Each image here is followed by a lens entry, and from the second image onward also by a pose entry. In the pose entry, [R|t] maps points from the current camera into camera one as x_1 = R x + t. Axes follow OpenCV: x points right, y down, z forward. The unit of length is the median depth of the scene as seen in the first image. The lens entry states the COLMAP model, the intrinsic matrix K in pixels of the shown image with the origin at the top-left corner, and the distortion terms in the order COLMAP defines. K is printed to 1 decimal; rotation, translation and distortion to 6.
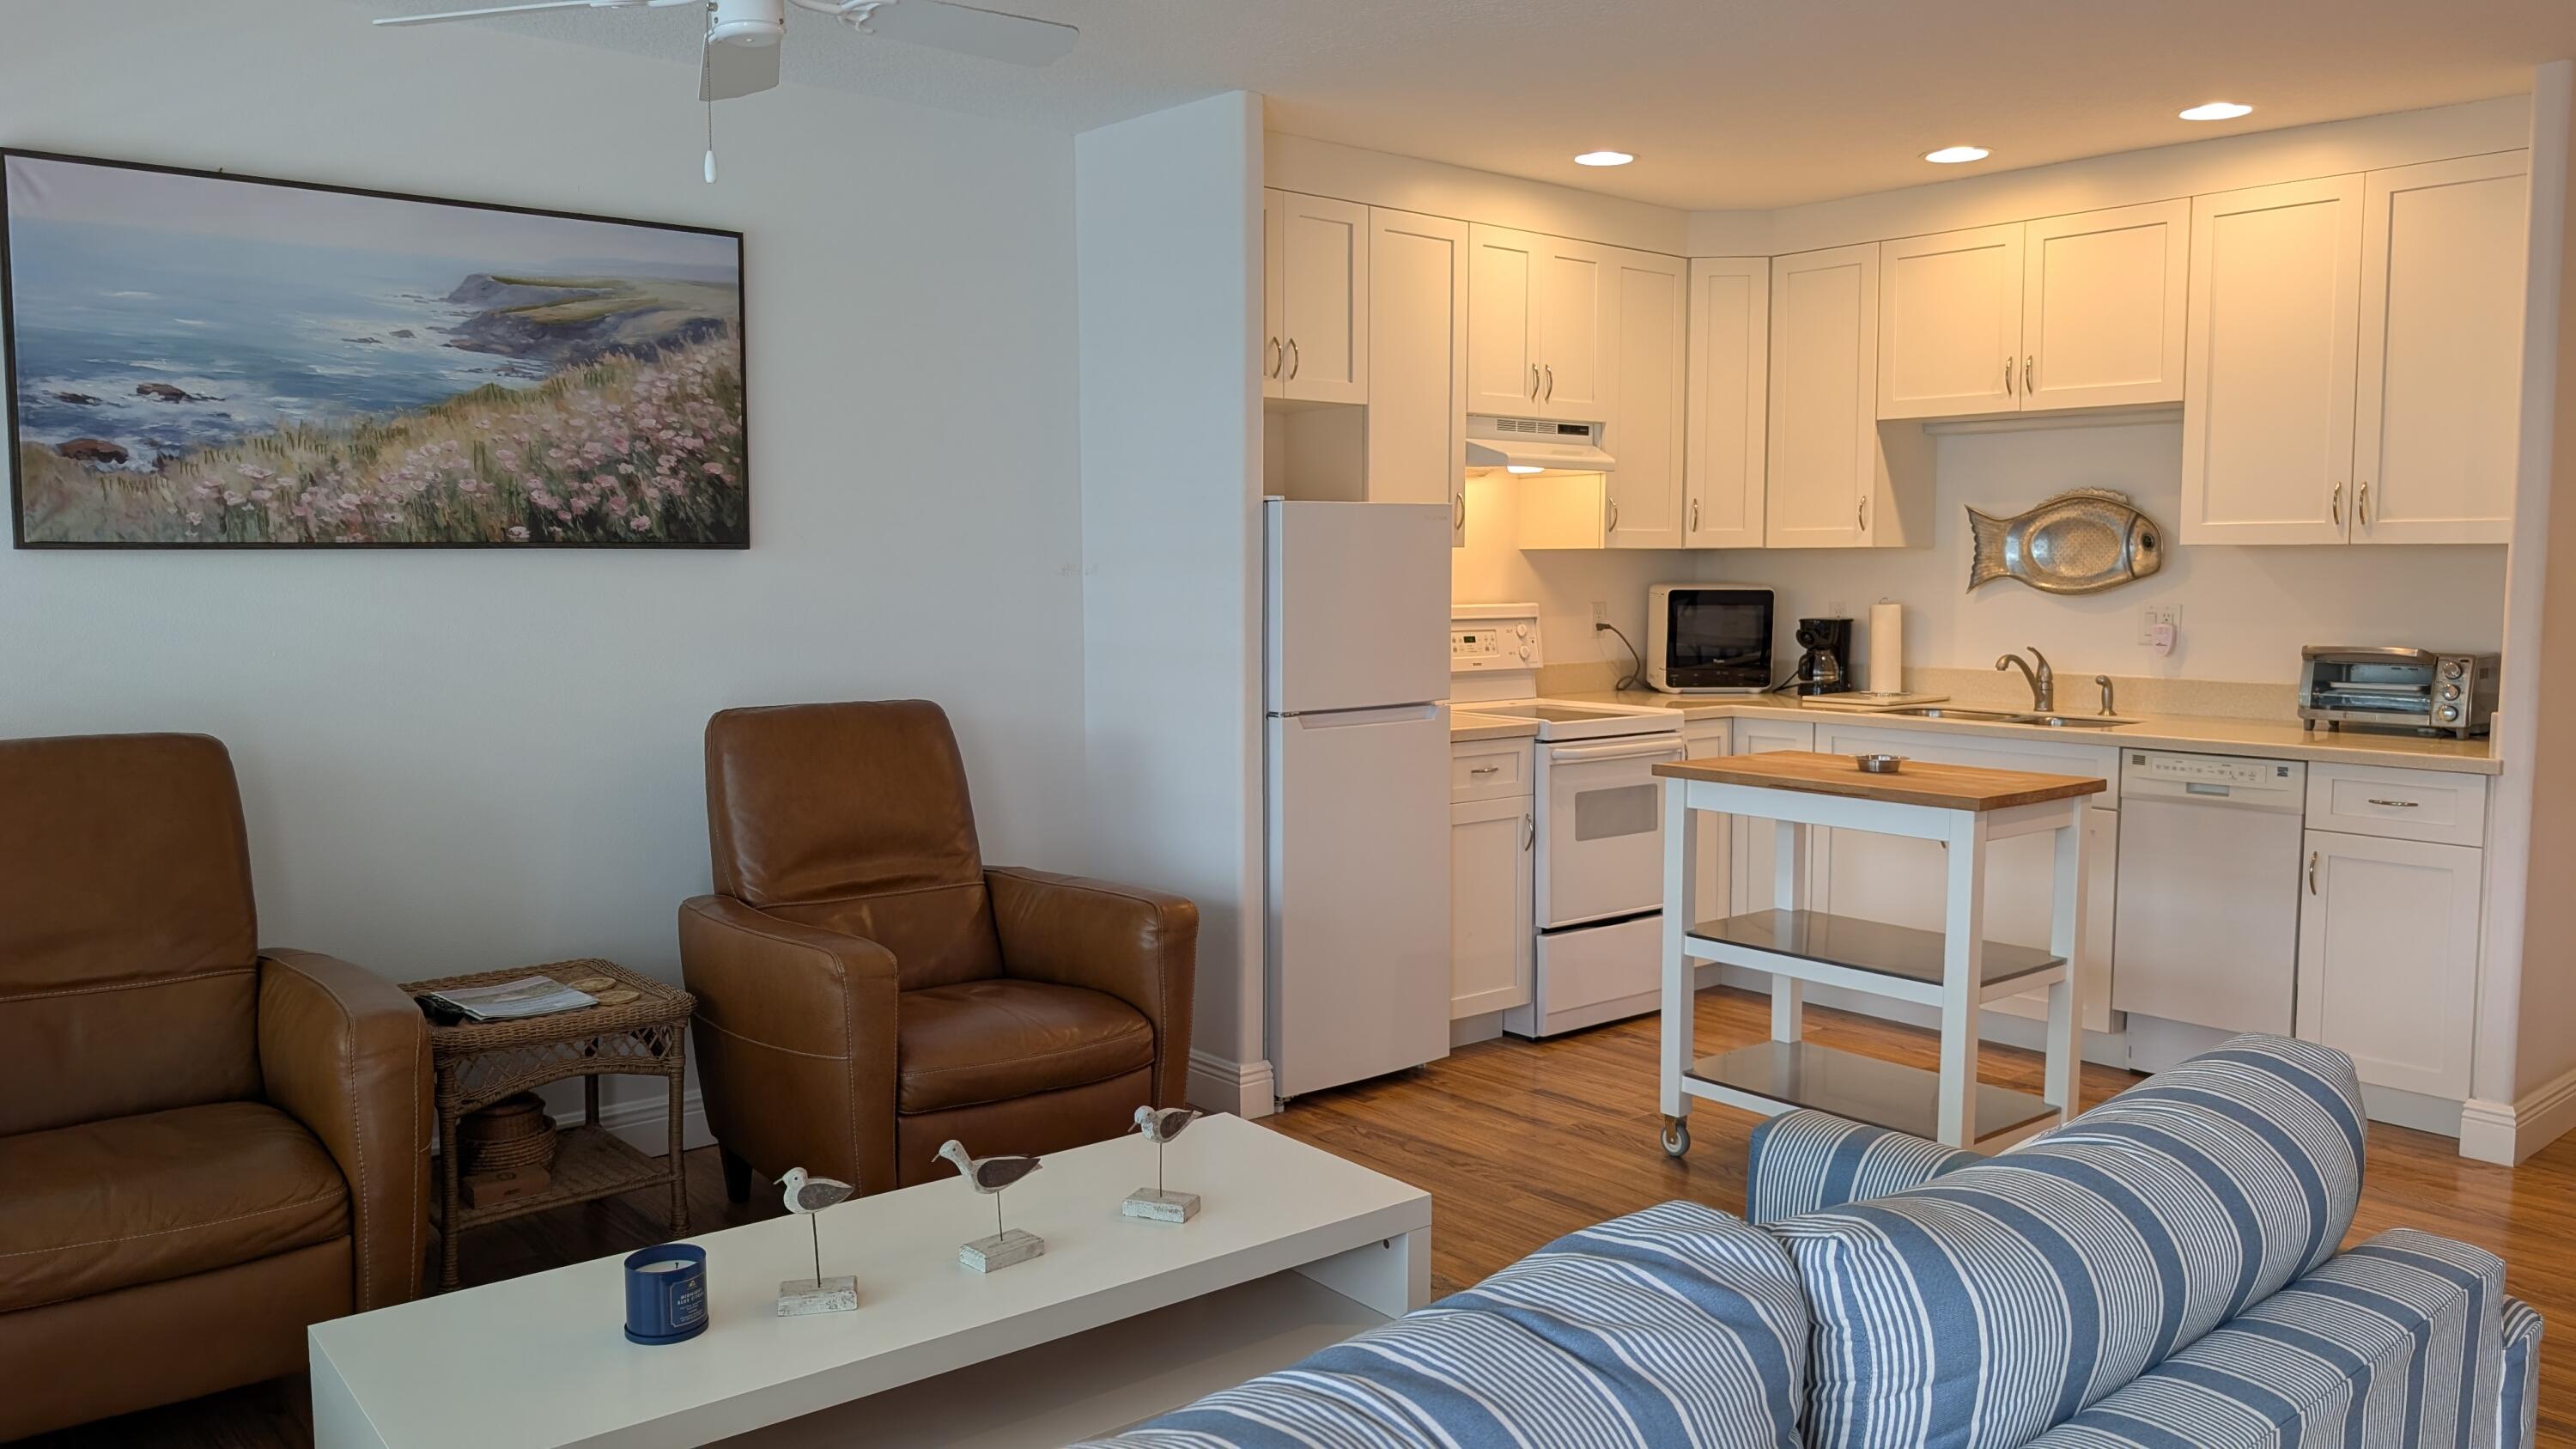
lens RADIAL K [[1879.5, 0, 1281.4], [0, 1879.5, 723.2], [0, 0, 1]] dist [0.020029, -0.022612]
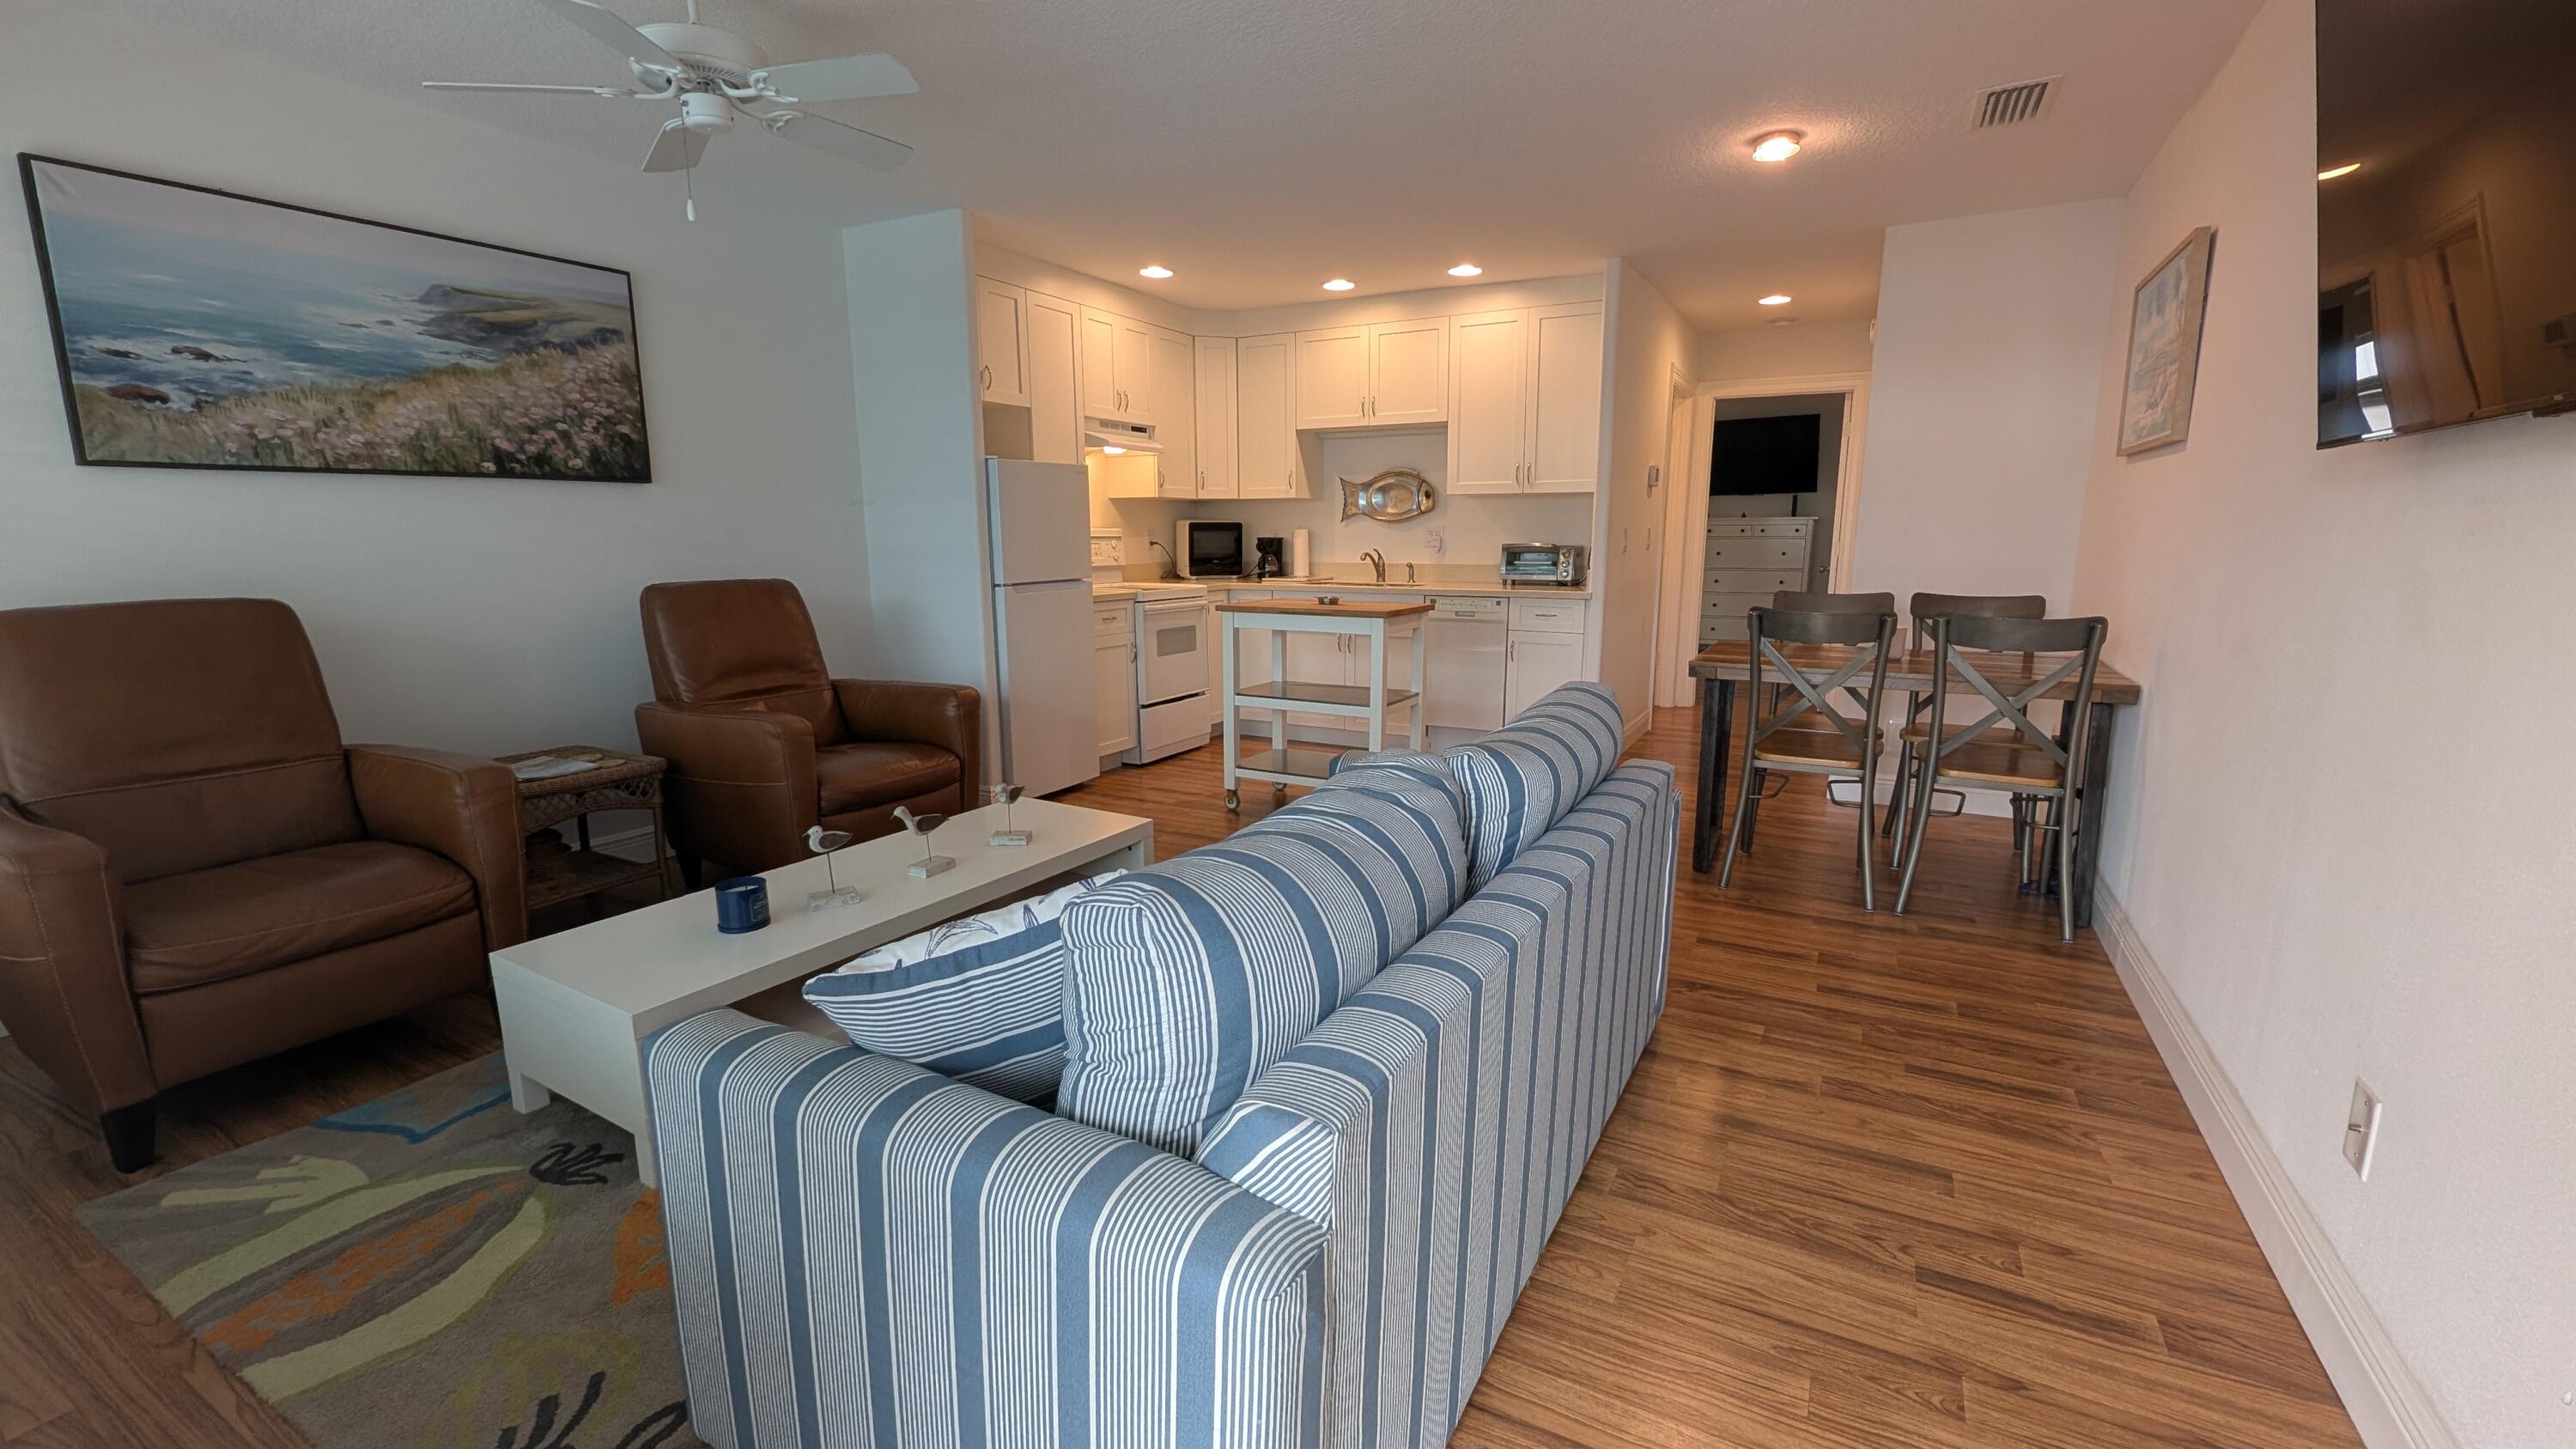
lens RADIAL K [[1057.3, 0, 1286.1], [0, 1057.3, 730.6], [0, 0, 1]] dist [0.001992, -0.001865]
pose [[0.936281, -0.068120, 0.344584, -0.098552], [0.033656, 0.993899, 0.105035, 0.034319], [-0.349637, -0.086745, 0.932861, -0.019070]]
